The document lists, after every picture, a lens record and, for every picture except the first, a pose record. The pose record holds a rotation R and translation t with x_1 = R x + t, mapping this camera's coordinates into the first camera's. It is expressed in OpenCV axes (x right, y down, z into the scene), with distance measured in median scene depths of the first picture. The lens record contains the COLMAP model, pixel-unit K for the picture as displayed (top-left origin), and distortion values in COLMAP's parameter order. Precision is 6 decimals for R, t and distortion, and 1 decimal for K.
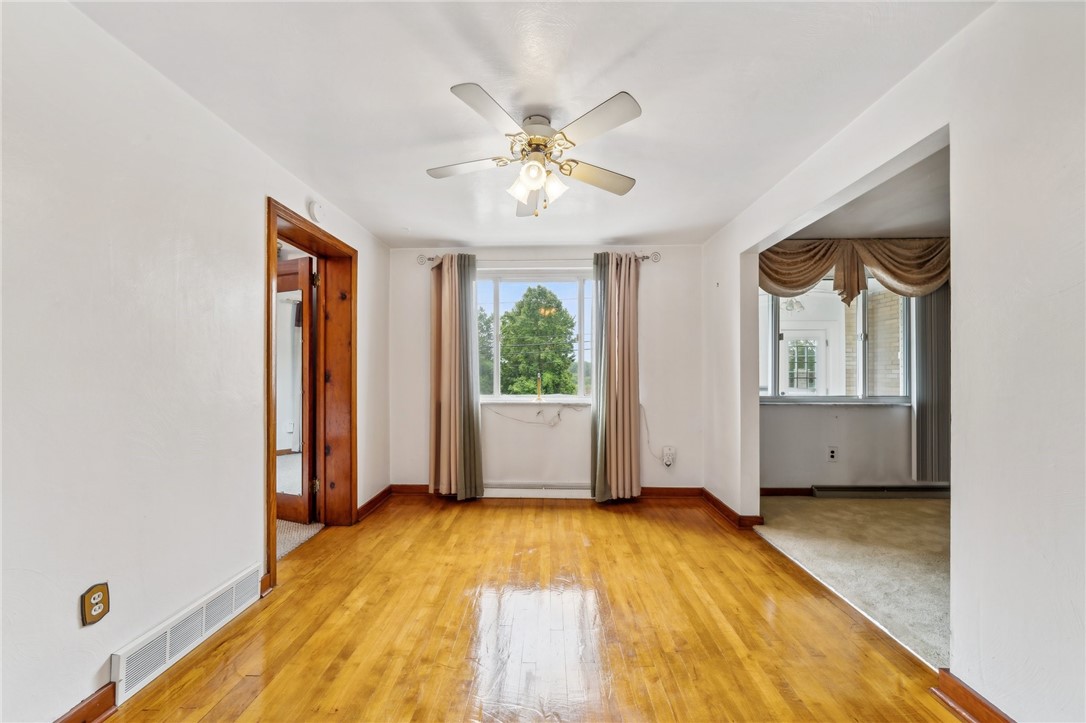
lens RADIAL K [[379.0, 0, 540.4], [0, 379.0, 372.1], [0, 0, 1]] dist [-0.002087, -0.000312]
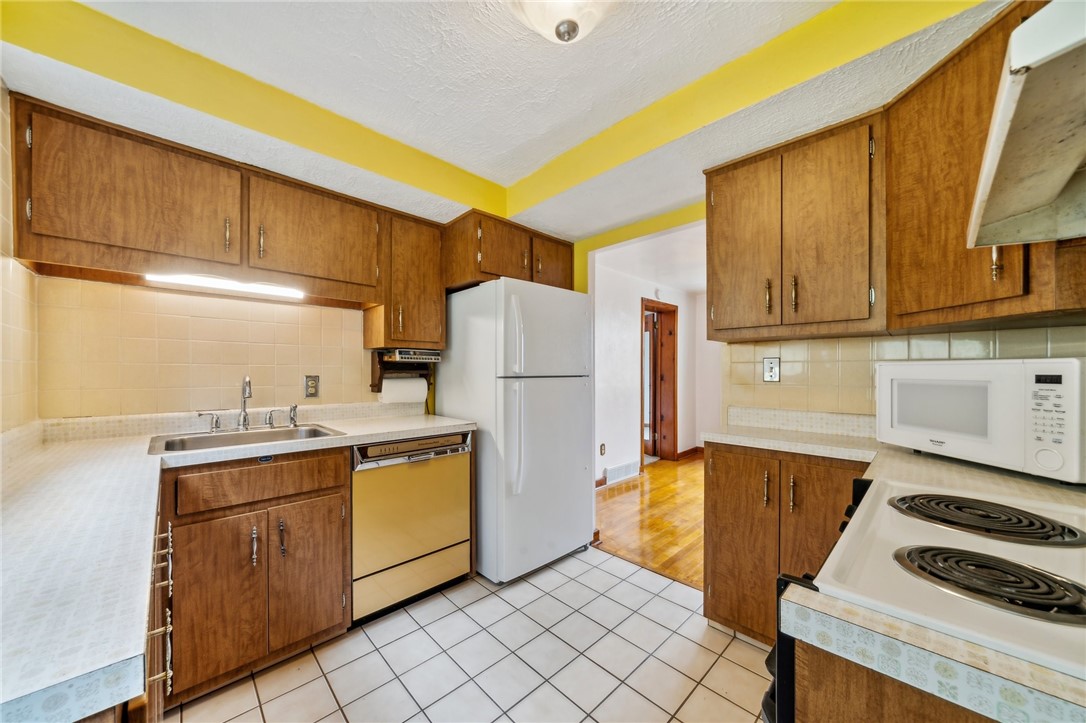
lens RADIAL K [[379.0, 0, 540.4], [0, 379.0, 372.1], [0, 0, 1]] dist [-0.002087, -0.000312]
pose [[0.718952, 0.002870, -0.695054, 0.403494], [-0.001741, 0.999996, 0.002329, -0.025301], [0.695058, -0.000465, 0.718954, -1.019180]]
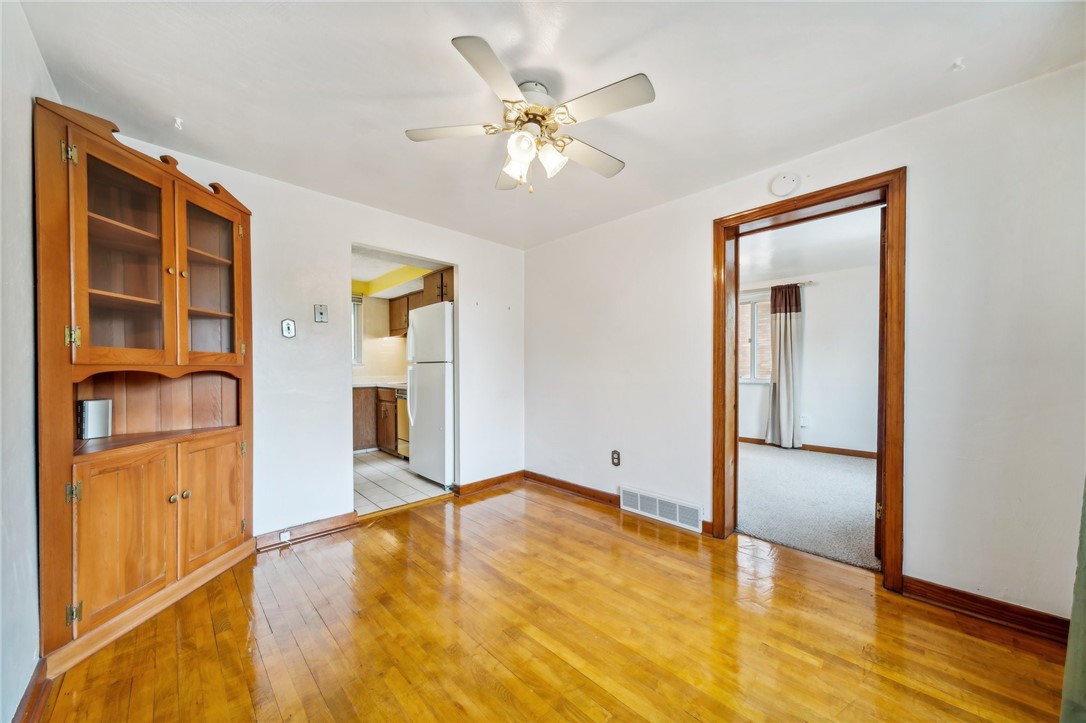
lens RADIAL K [[379.0, 0, 540.4], [0, 379.0, 372.1], [0, 0, 1]] dist [-0.002087, -0.000312]
pose [[-0.696068, 0.009691, -0.717911, 0.560842], [0.005870, 0.999952, 0.007807, 0.022560], [0.717952, 0.001220, -0.696092, 1.448953]]
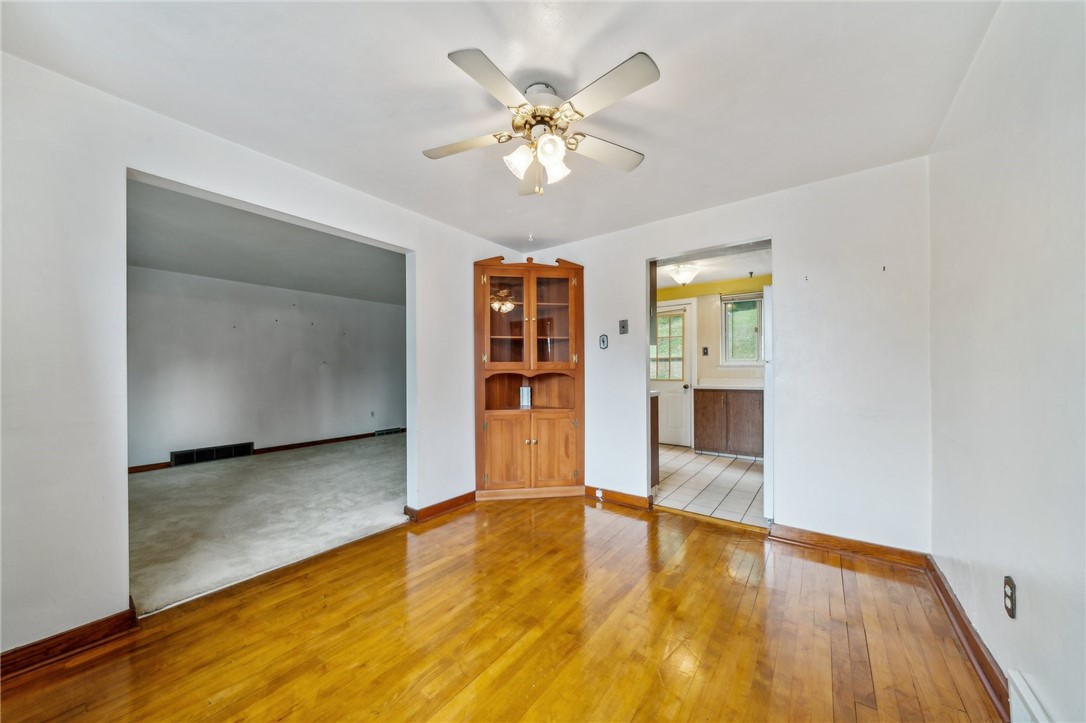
lens RADIAL K [[379.0, 0, 540.4], [0, 379.0, 372.1], [0, 0, 1]] dist [-0.002087, -0.000312]
pose [[-0.816080, 0.006126, 0.577906, -0.466038], [0.006654, 0.999977, -0.001204, 0.019777], [-0.577900, 0.002863, -0.816103, 1.527548]]
